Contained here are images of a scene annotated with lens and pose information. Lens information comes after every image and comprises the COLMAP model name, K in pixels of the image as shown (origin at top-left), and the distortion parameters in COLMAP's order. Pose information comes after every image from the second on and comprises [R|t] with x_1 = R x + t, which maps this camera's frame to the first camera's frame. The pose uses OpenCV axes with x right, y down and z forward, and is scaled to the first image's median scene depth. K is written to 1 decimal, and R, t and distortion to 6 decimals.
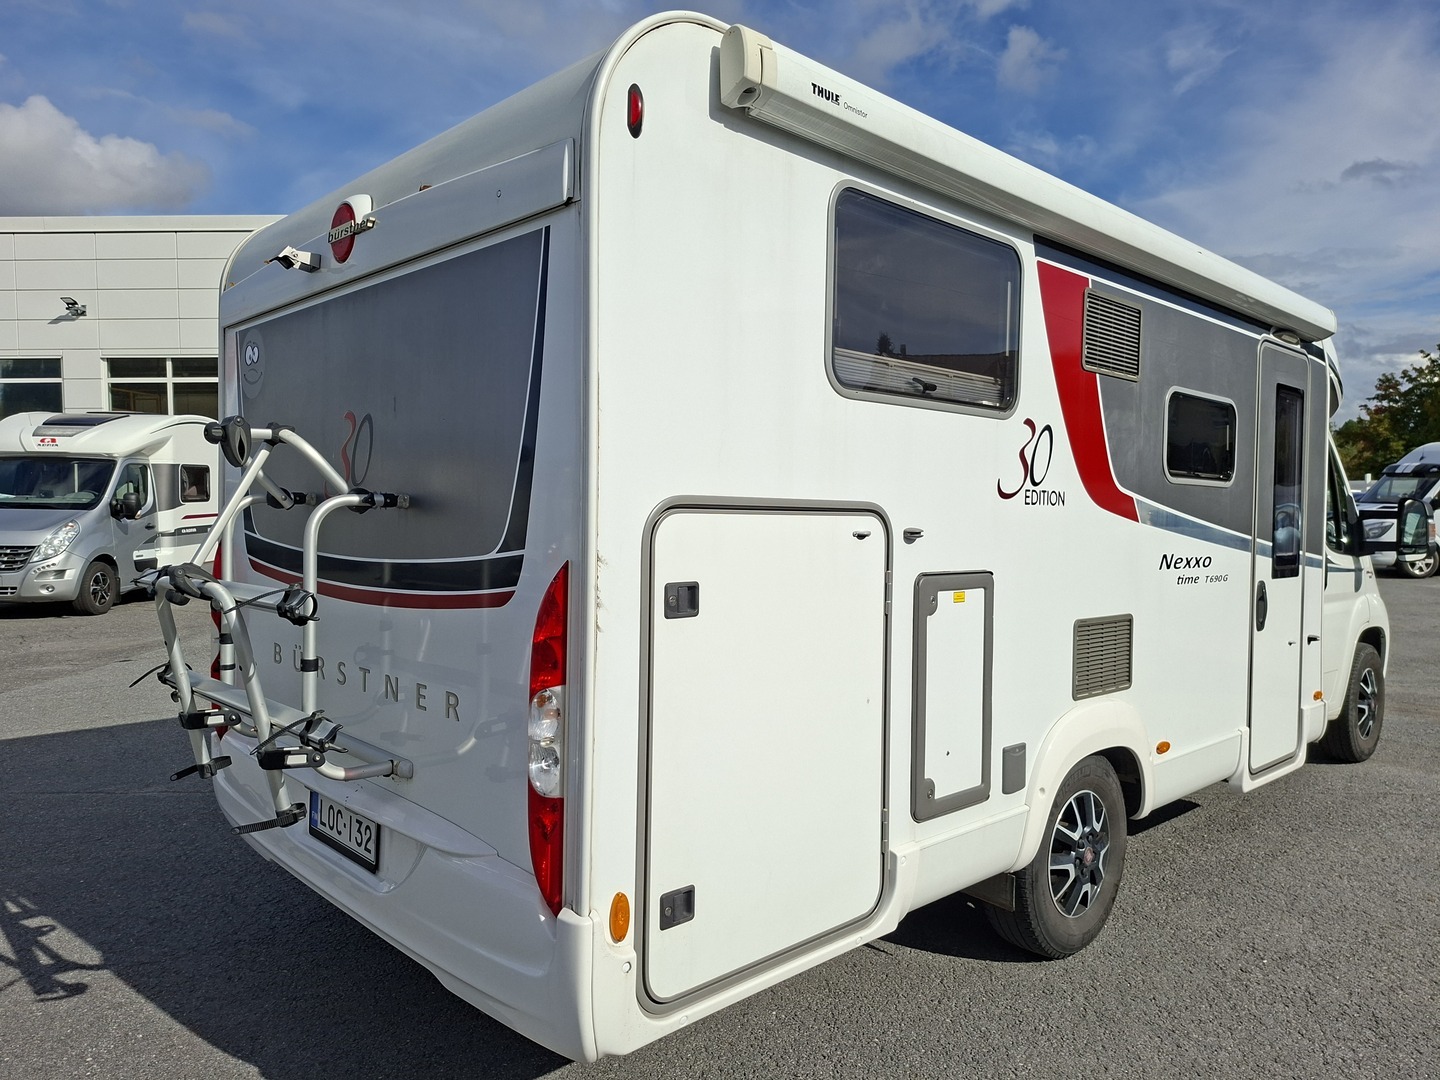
lens RADIAL K [[996.2, 0, 715.2], [0, 996.2, 543.9], [0, 0, 1]] dist [0.058984, -0.057289]
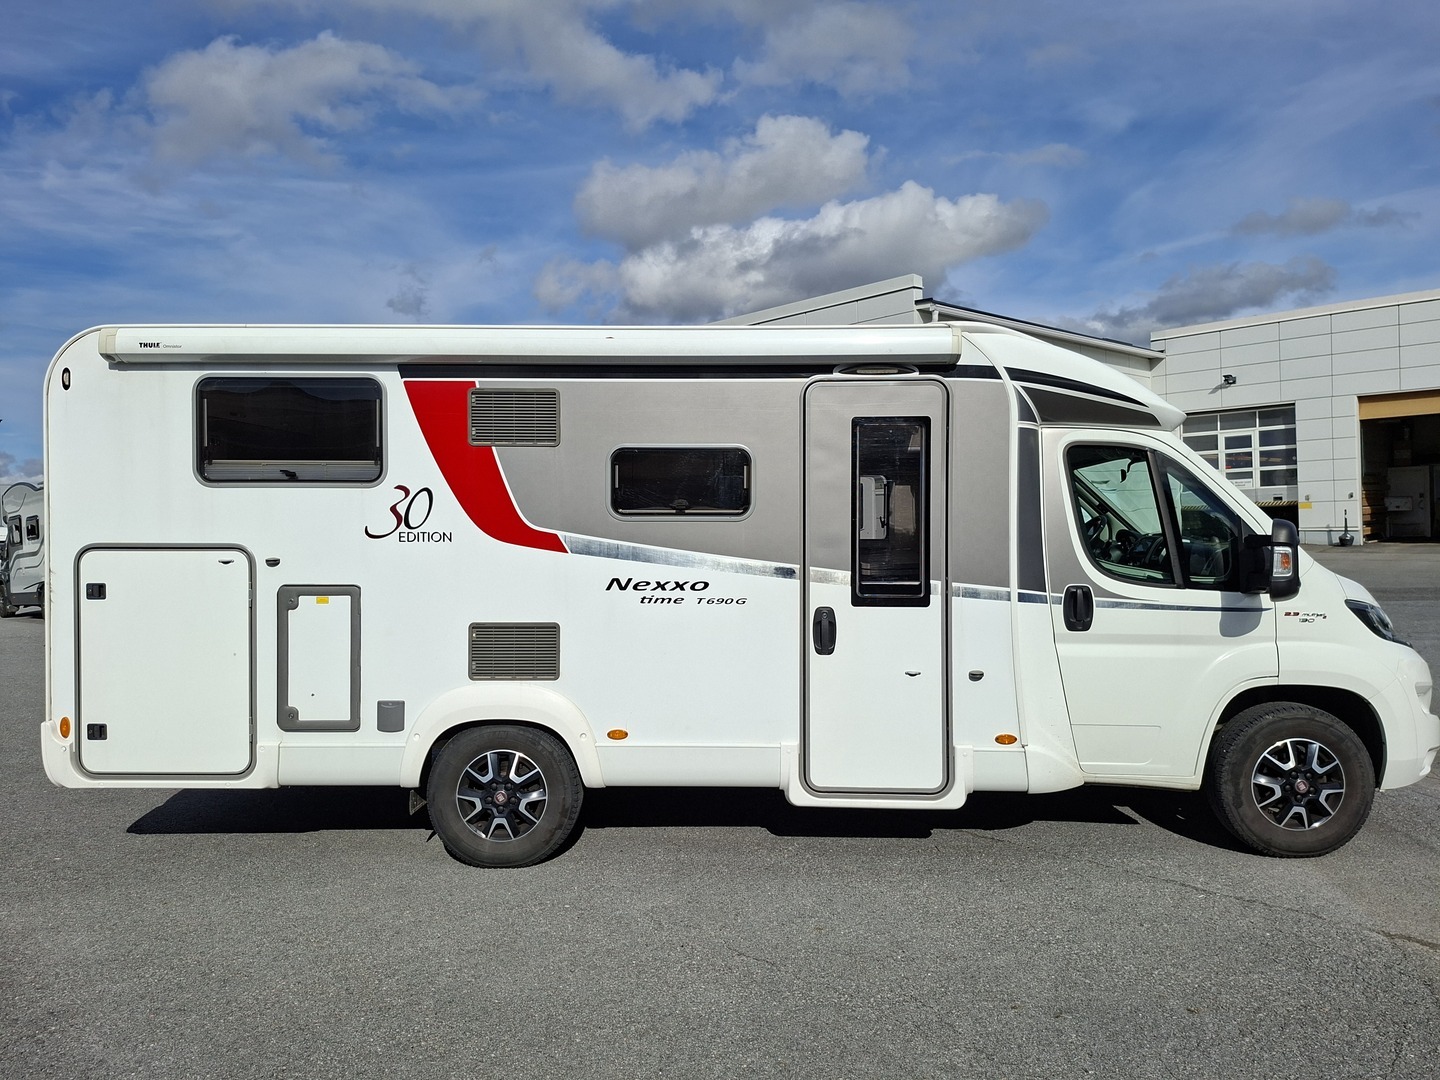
lens RADIAL K [[996.2, 0, 715.2], [0, 996.2, 543.9], [0, 0, 1]] dist [0.058984, -0.057289]
pose [[0.707969, -0.000846, -0.706243, 1.746188], [-0.008423, 0.999918, -0.009641, -0.026319], [0.706194, 0.012774, 0.707904, 0.272682]]
